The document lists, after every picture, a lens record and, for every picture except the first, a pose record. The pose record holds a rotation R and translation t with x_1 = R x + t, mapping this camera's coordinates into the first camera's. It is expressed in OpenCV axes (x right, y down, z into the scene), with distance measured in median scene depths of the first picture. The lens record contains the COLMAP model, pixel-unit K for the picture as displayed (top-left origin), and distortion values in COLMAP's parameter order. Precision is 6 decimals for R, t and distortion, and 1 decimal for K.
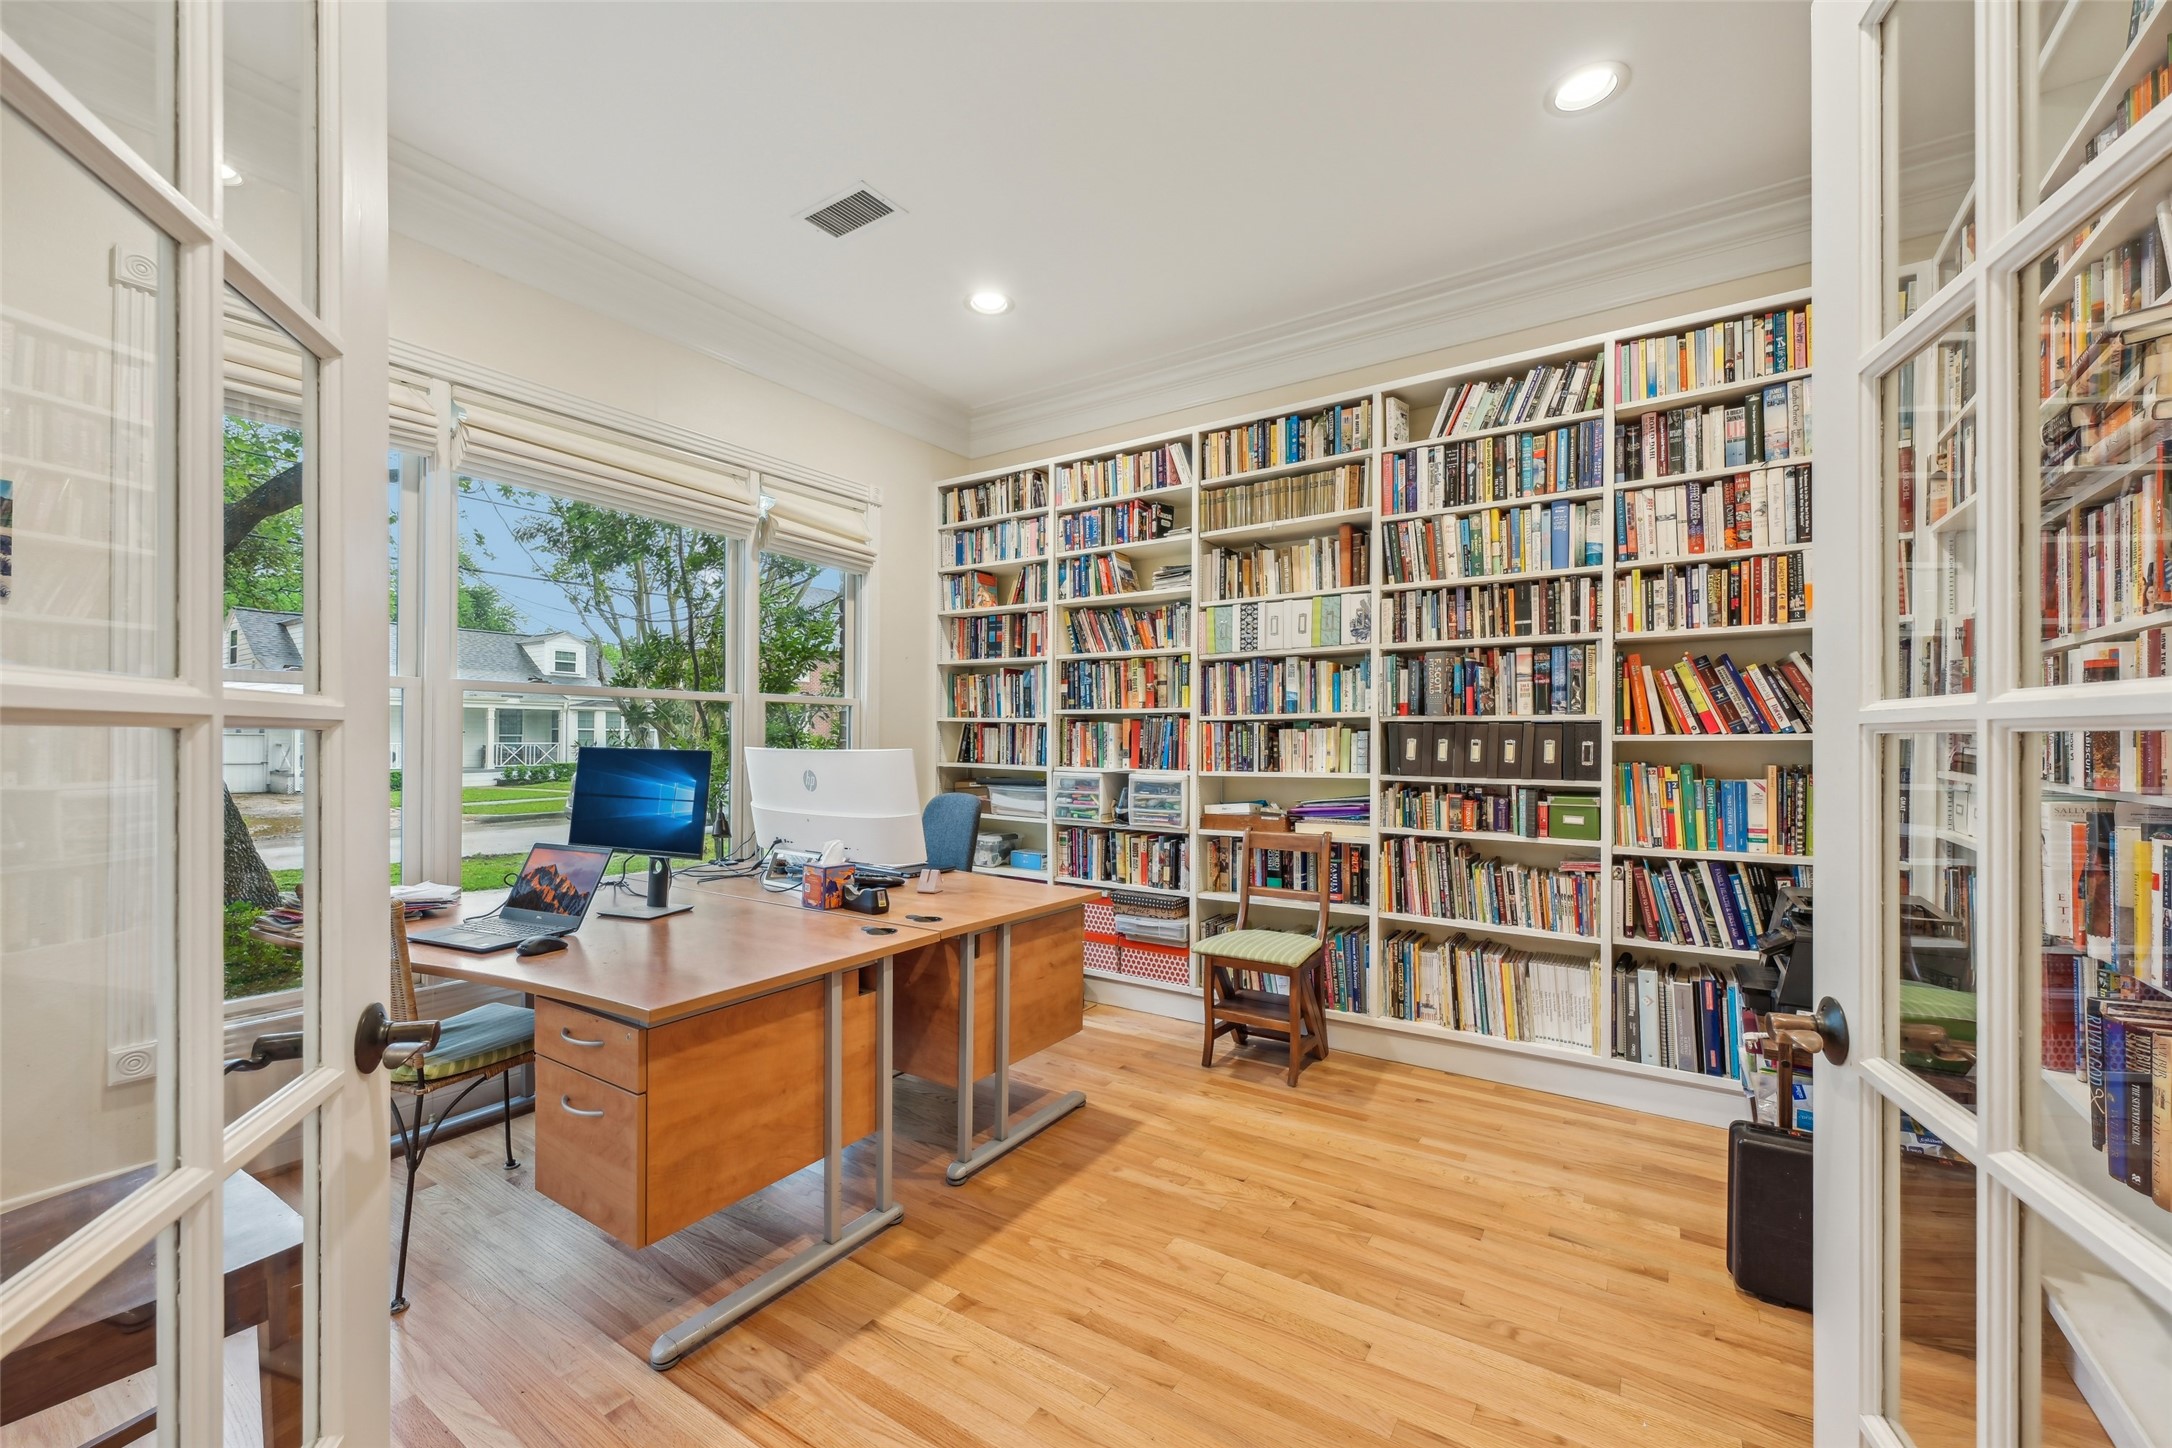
lens RADIAL K [[869.5, 0, 1095.1], [0, 869.5, 727.3], [0, 0, 1]] dist [0.000917, 0.000731]
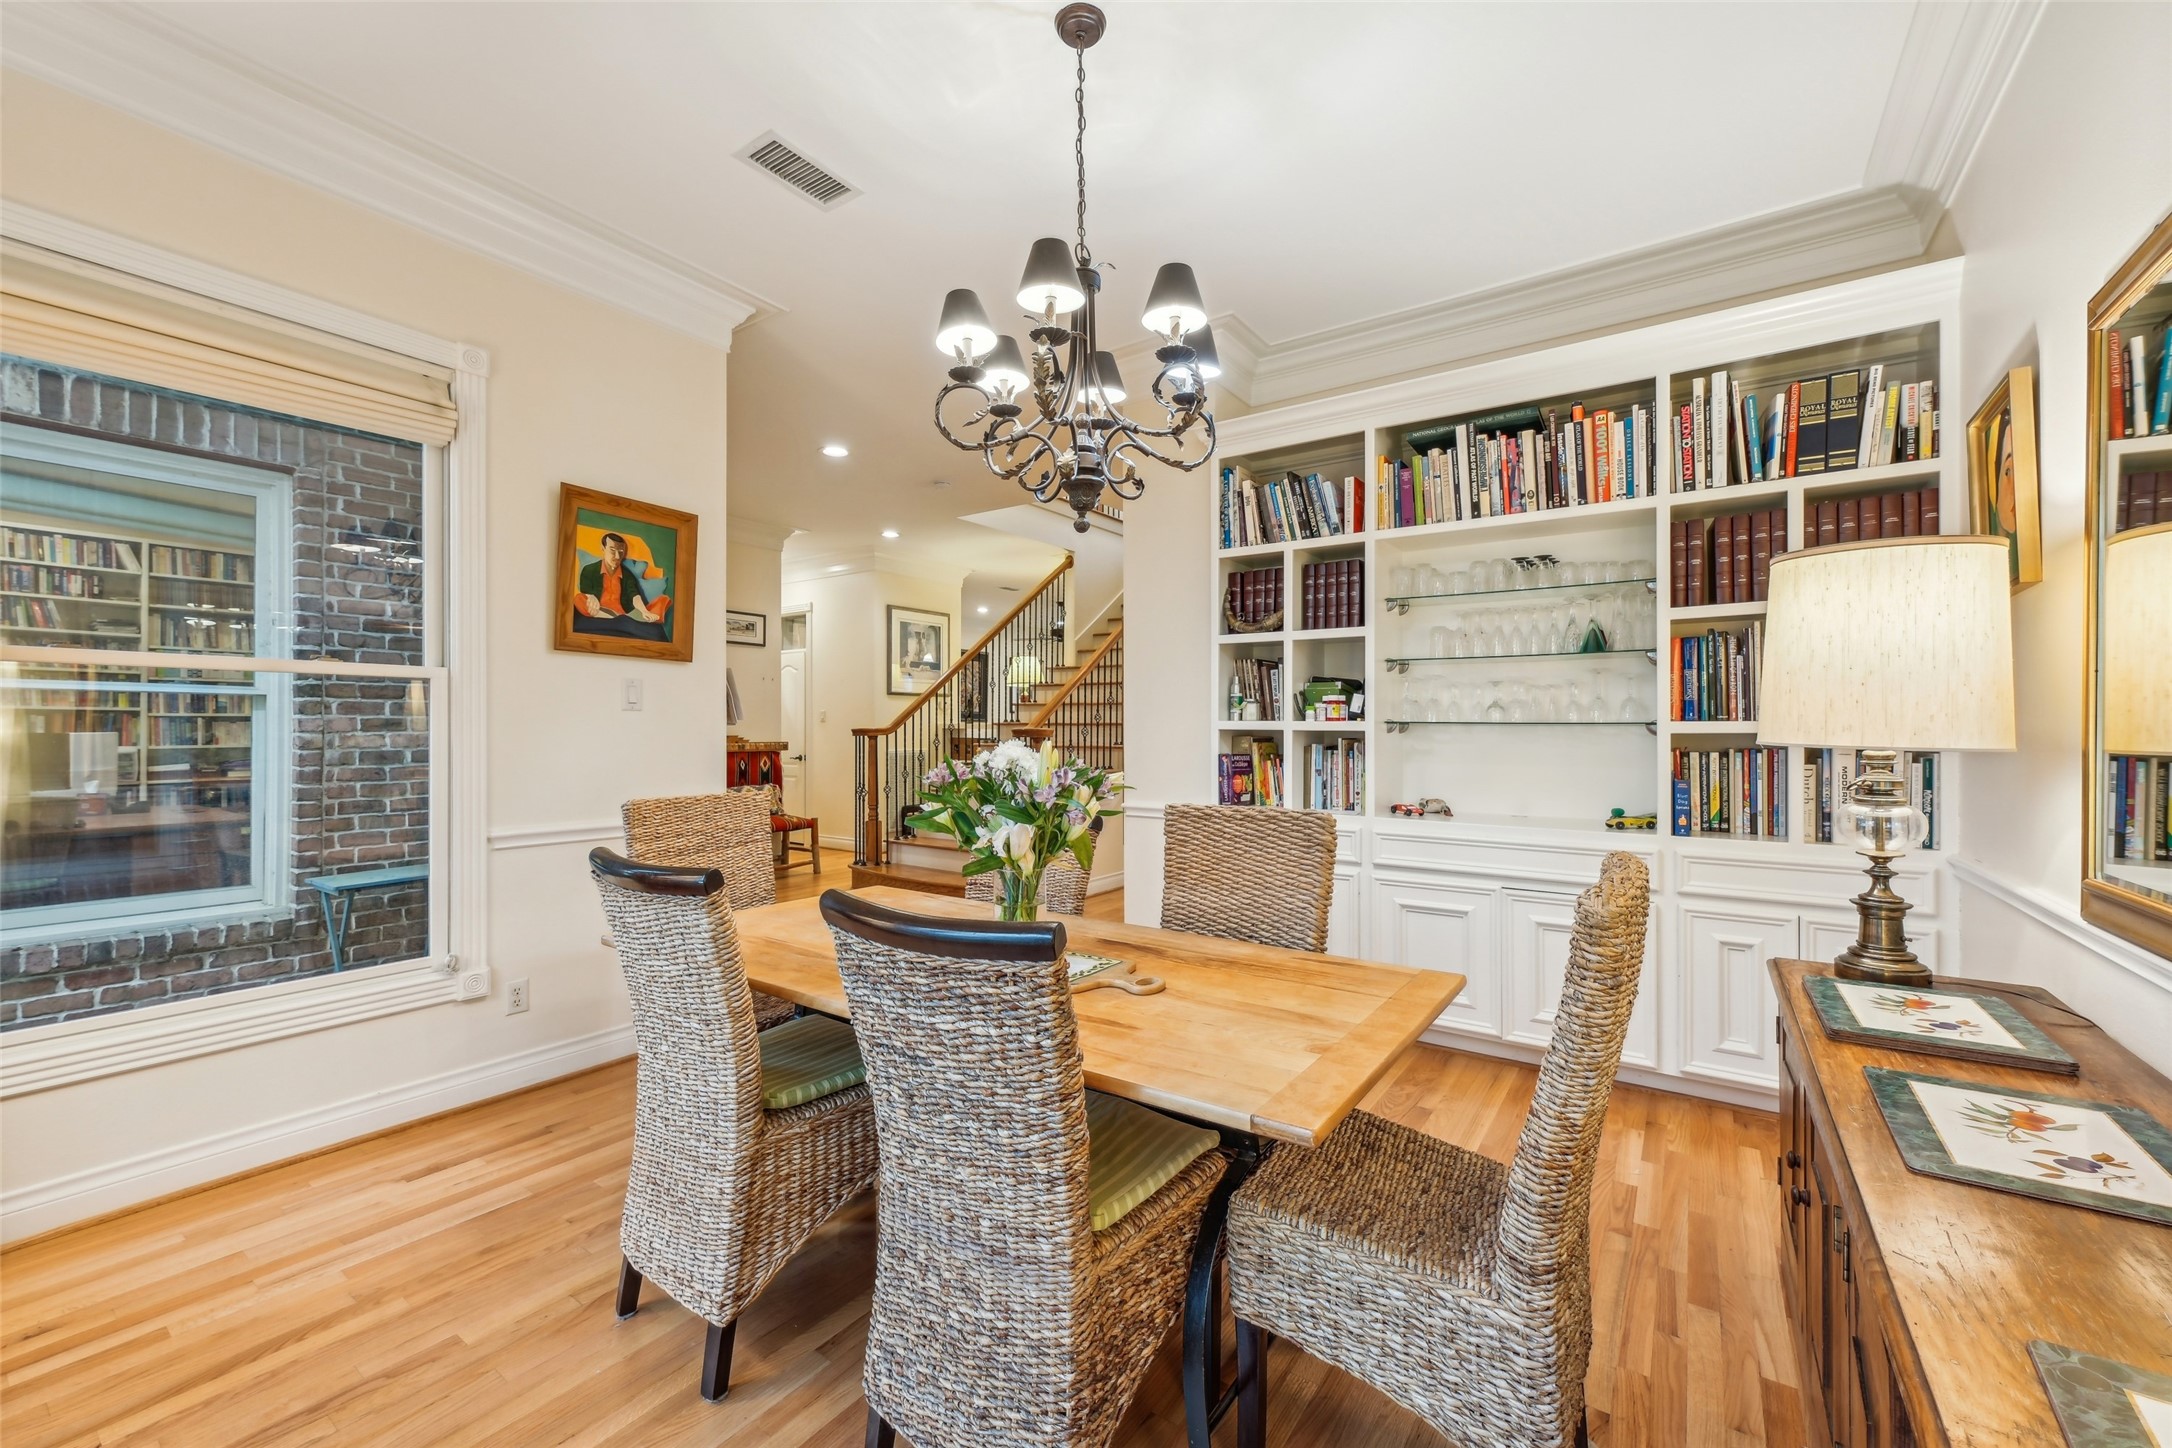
lens RADIAL K [[869.5, 0, 1095.2], [0, 869.5, 728.3], [0, 0, 1]] dist [0.000917, 0.000731]
pose [[0.024024, 0.001009, 0.999711, -1.846306], [-0.014148, 0.999900, -0.000669, -0.010132], [-0.999611, -0.014128, 0.024036, -1.056876]]
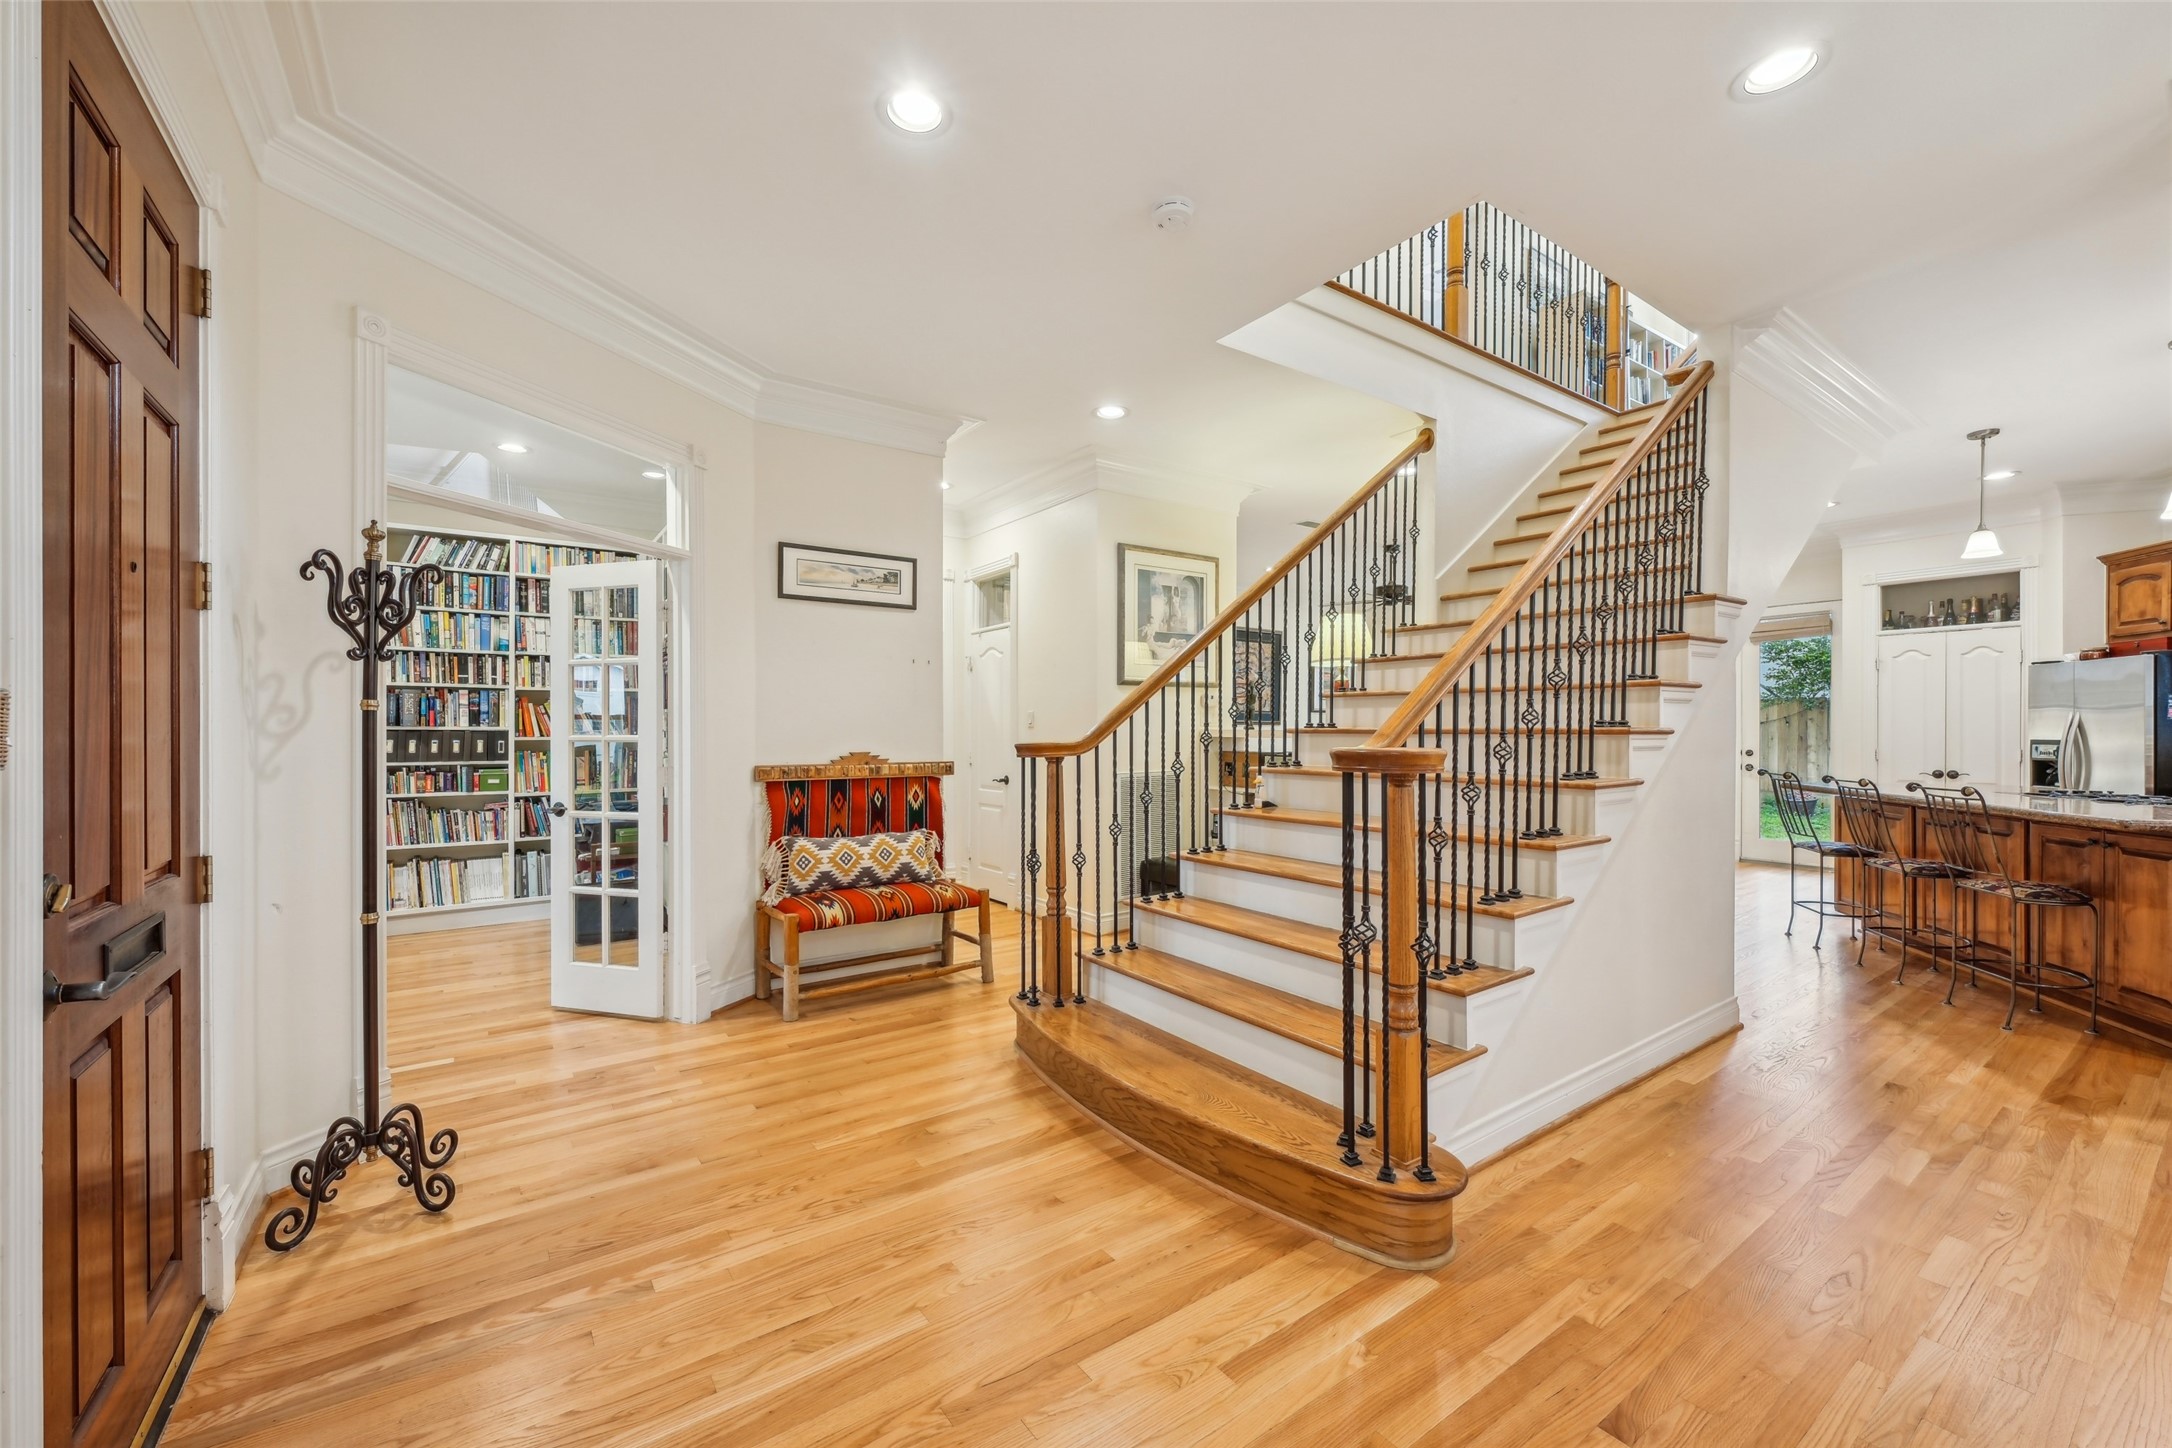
lens RADIAL K [[869.5, 0, 1094.9], [0, 869.5, 742.1], [0, 0, 1]] dist [0.000917, 0.000731]
pose [[0.354181, -0.011696, 0.935104, -0.761971], [-0.008221, 0.999844, 0.015619, -0.021230], [-0.935141, -0.013220, 0.354030, -0.907657]]
